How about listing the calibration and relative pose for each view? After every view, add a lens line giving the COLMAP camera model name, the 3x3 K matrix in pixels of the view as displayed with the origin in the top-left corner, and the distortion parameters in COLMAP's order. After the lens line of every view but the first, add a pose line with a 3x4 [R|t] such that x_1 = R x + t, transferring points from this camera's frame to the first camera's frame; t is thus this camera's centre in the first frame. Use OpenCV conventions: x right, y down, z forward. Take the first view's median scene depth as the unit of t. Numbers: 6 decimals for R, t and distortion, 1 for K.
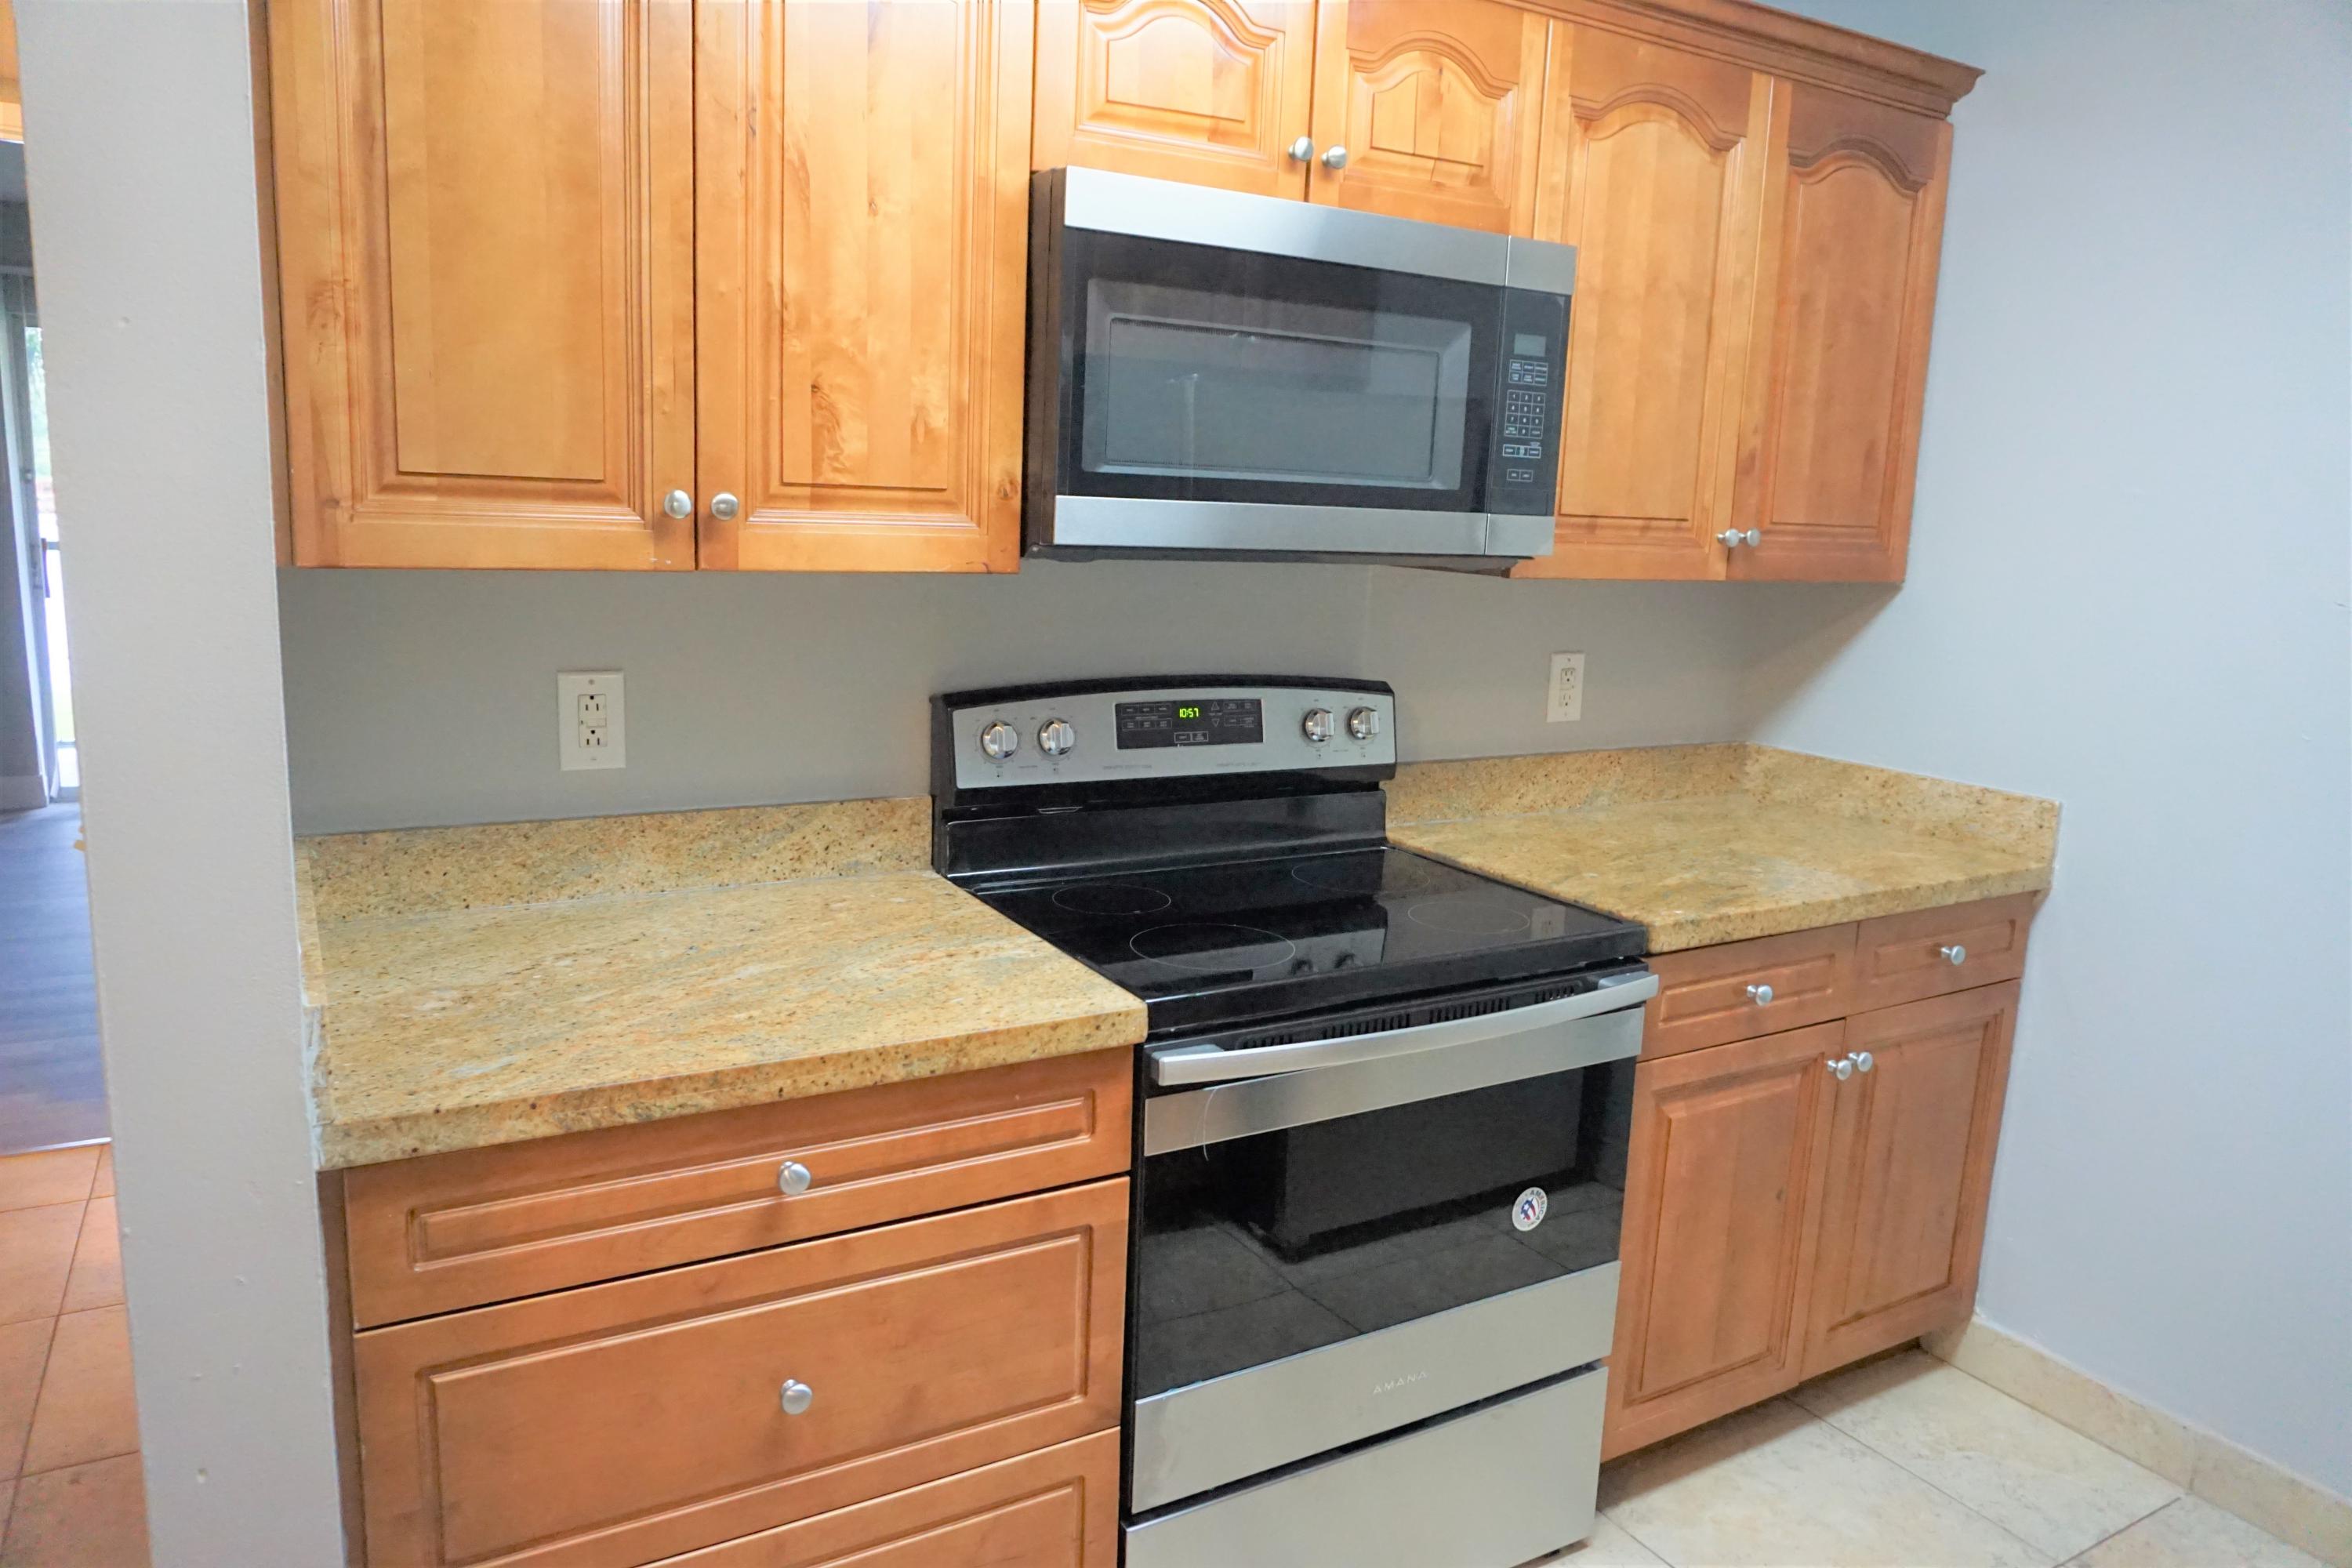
lens RADIAL K [[1583.0, 0, 1160.3], [0, 1583.0, 780.5], [0, 0, 1]] dist [-0.038977, 0.043885]
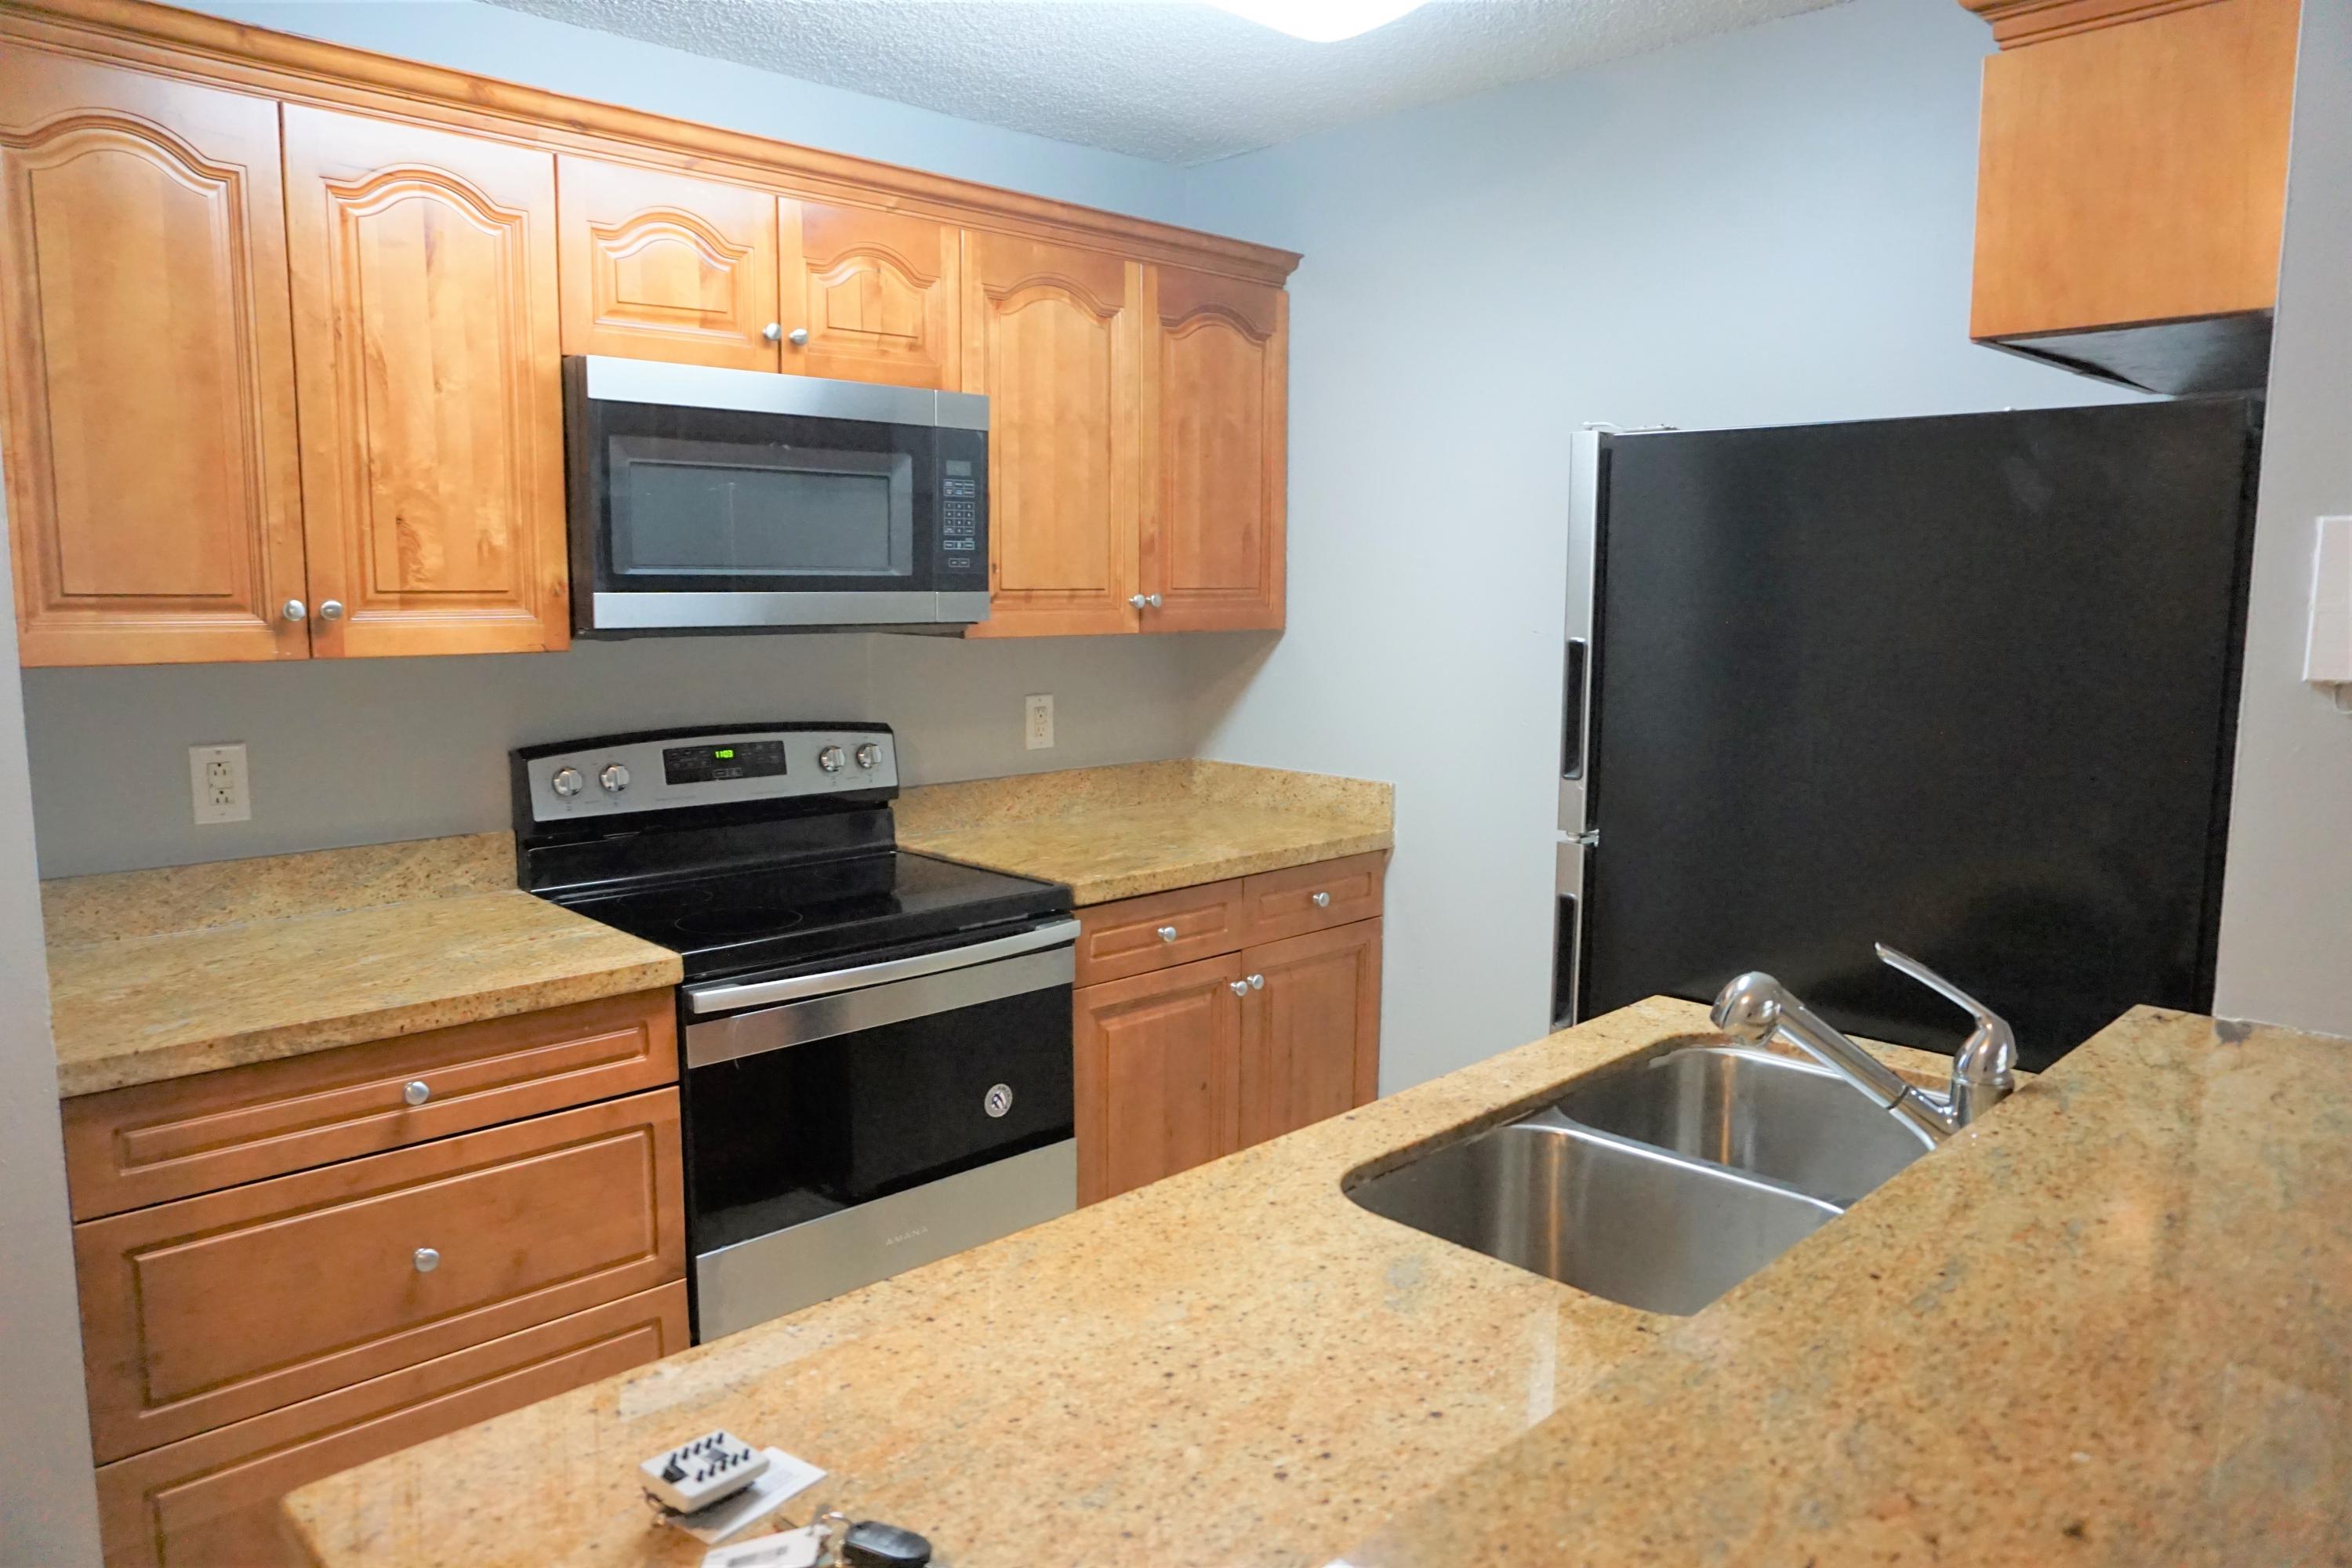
lens RADIAL K [[1583.0, 0, 1160.3], [0, 1583.0, 780.5], [0, 0, 1]] dist [-0.038977, 0.043885]
pose [[0.971015, -0.062935, 0.230583, 0.076179], [0.072785, 0.996752, -0.034452, 0.056725], [-0.227666, 0.050237, 0.972443, -0.379231]]
